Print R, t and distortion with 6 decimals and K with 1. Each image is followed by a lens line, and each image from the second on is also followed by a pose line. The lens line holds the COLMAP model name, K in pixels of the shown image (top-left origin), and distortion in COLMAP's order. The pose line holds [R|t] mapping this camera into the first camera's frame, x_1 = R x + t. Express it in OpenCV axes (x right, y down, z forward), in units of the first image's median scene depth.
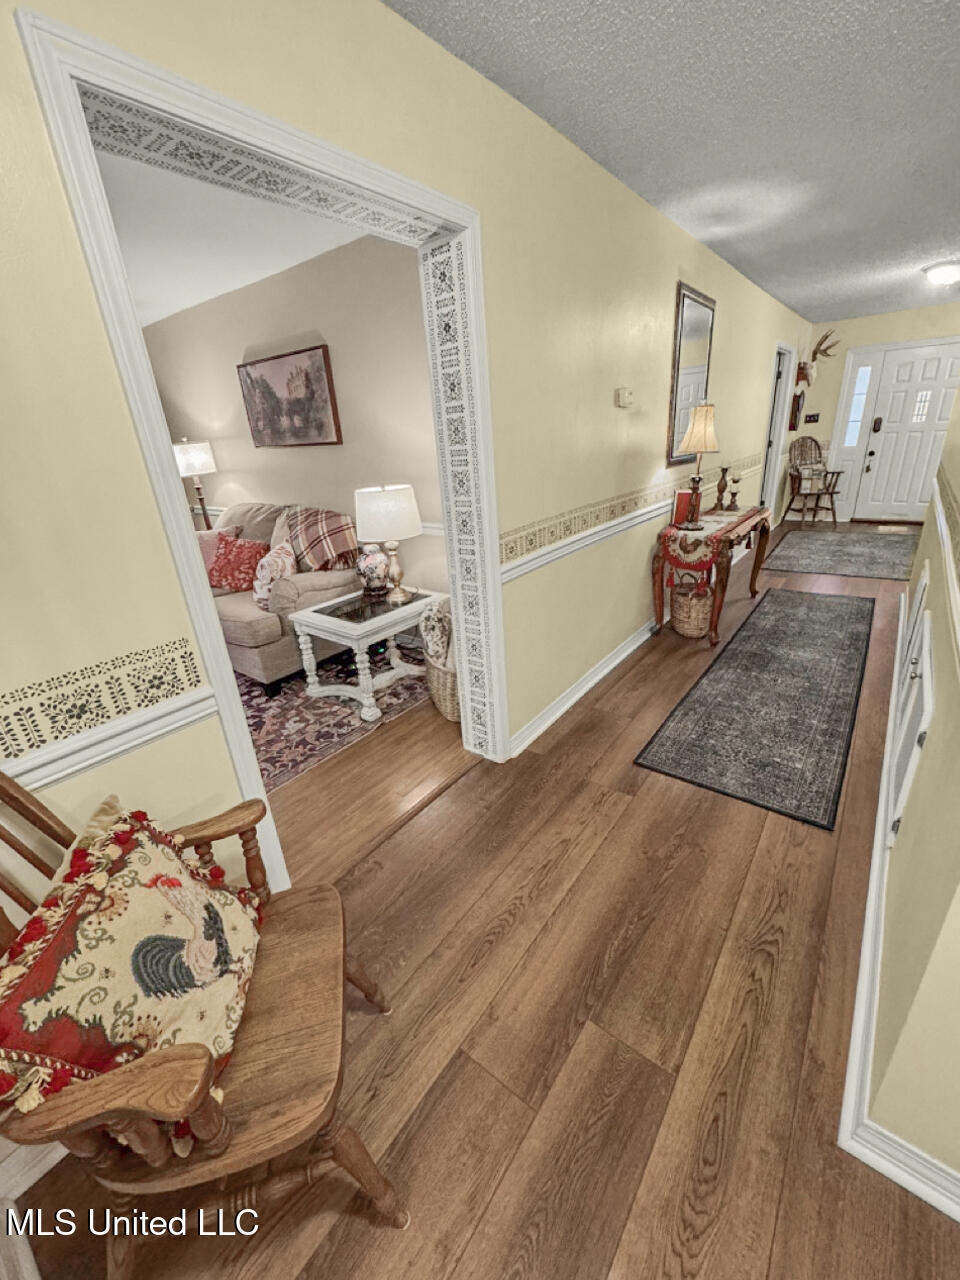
lens RADIAL K [[518.0, 0, 482.5], [0, 518.0, 635.7], [0, 0, 1]] dist [-0.004619, 0.000205]
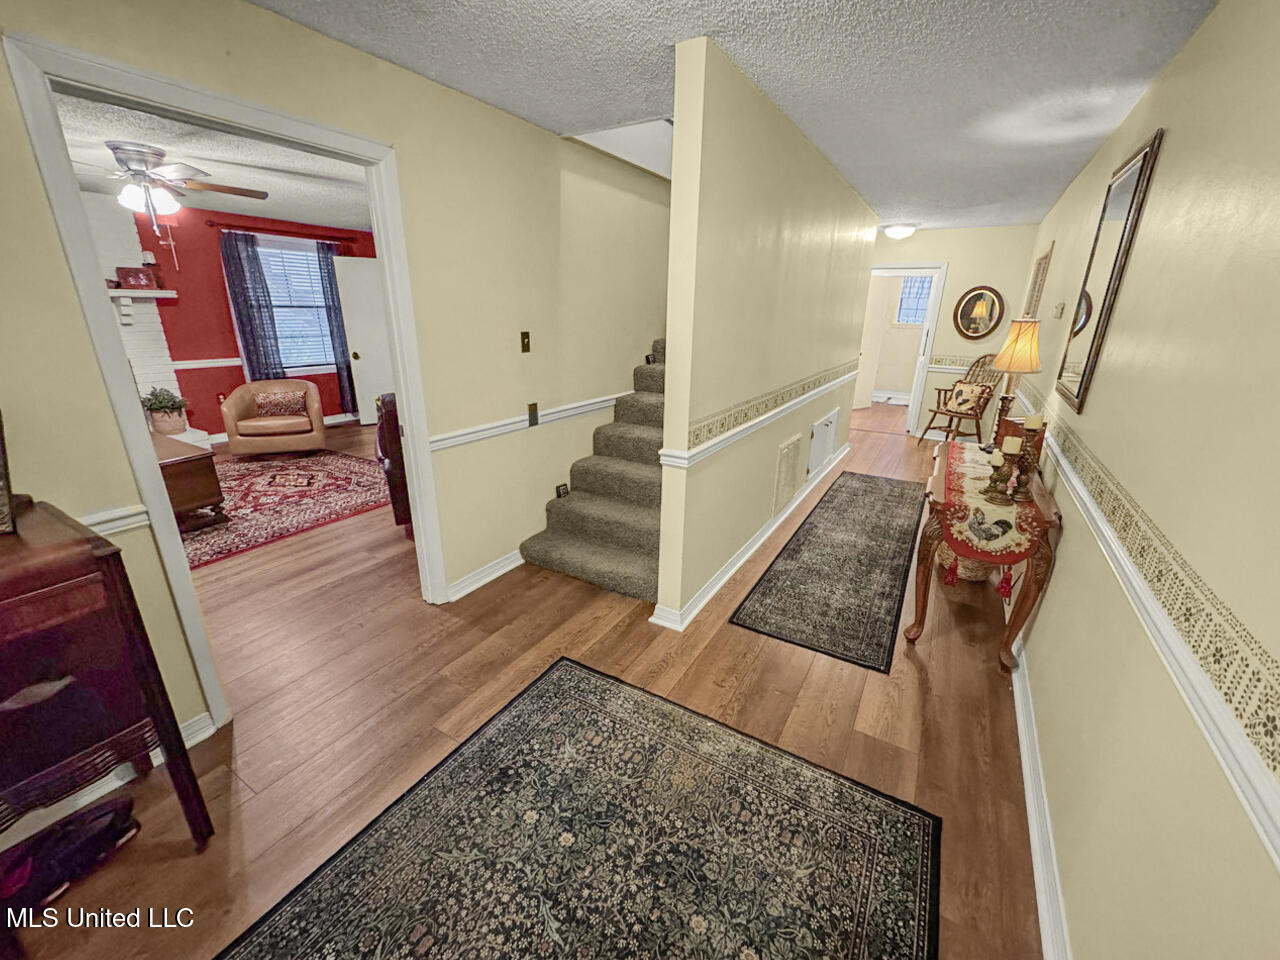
lens RADIAL K [[518.0, 0, 641.3], [0, 518.0, 480.8], [0, 0, 1]] dist [-0.004619, 0.000205]
pose [[-0.990243, 0.100466, -0.096566, 1.117708], [0.013142, 0.757214, 0.653034, -0.778209], [0.138729, 0.645394, -0.751147, 1.655066]]
